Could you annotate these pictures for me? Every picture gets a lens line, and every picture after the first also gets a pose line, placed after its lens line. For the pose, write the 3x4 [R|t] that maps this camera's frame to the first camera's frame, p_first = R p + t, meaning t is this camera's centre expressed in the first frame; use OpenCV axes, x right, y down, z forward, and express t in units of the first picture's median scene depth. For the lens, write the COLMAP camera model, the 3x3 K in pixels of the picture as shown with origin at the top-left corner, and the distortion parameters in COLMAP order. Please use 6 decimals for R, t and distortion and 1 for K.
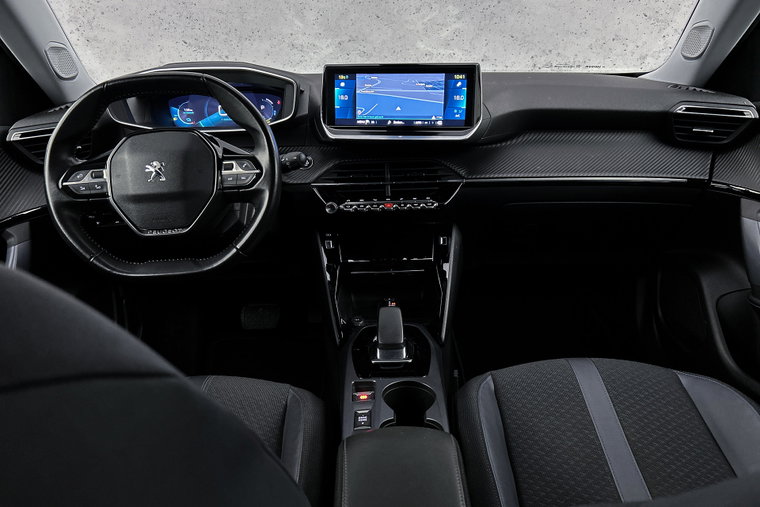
lens RADIAL K [[577.2, 0, 378.4], [0, 577.2, 257.2], [0, 0, 1]] dist [0.047906, -0.034105]
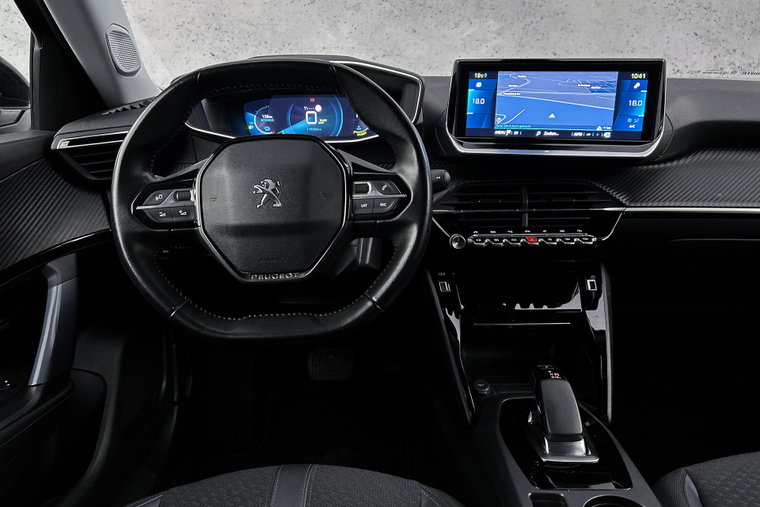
lens RADIAL K [[577.2, 0, 378.1], [0, 577.2, 254.1], [0, 0, 1]] dist [0.047906, -0.034105]
pose [[0.999779, 0.019686, -0.007391, -0.187913], [-0.019950, 0.999096, -0.037532, -0.037940], [0.006645, 0.037671, 0.999268, 0.226454]]
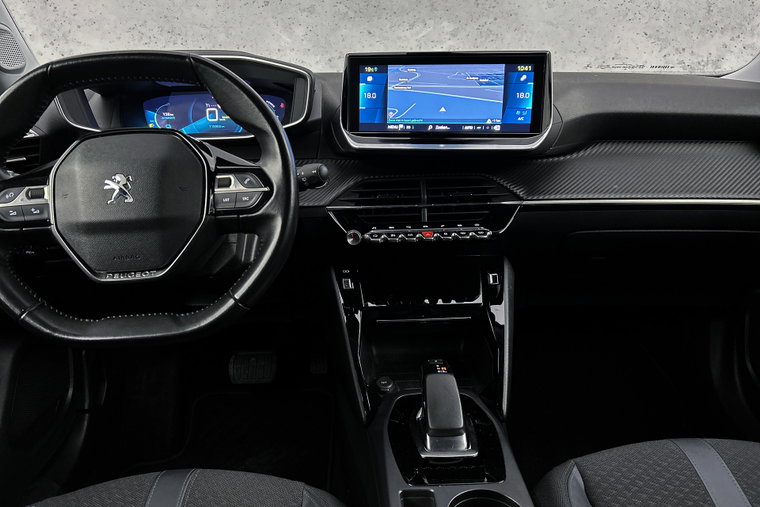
lens RADIAL K [[577.2, 0, 372.5], [0, 577.2, 253.9], [0, 0, 1]] dist [0.047906, -0.034105]
pose [[0.999716, -0.000254, 0.023830, -0.076906], [0.001293, 0.999047, -0.043624, -0.031058], [-0.023796, 0.043642, 0.998764, 0.238521]]
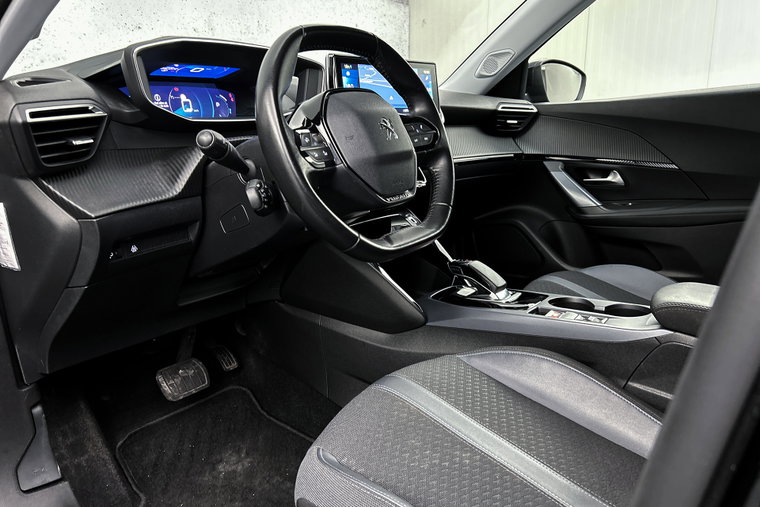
lens RADIAL K [[577.2, 0, 378.7], [0, 577.2, 252.2], [0, 0, 1]] dist [0.047906, -0.034105]
pose [[0.620433, -0.165836, 0.766525, -0.858666], [0.277477, 0.960586, -0.016772, 0.033581], [-0.733532, 0.223099, 0.641995, 0.380924]]
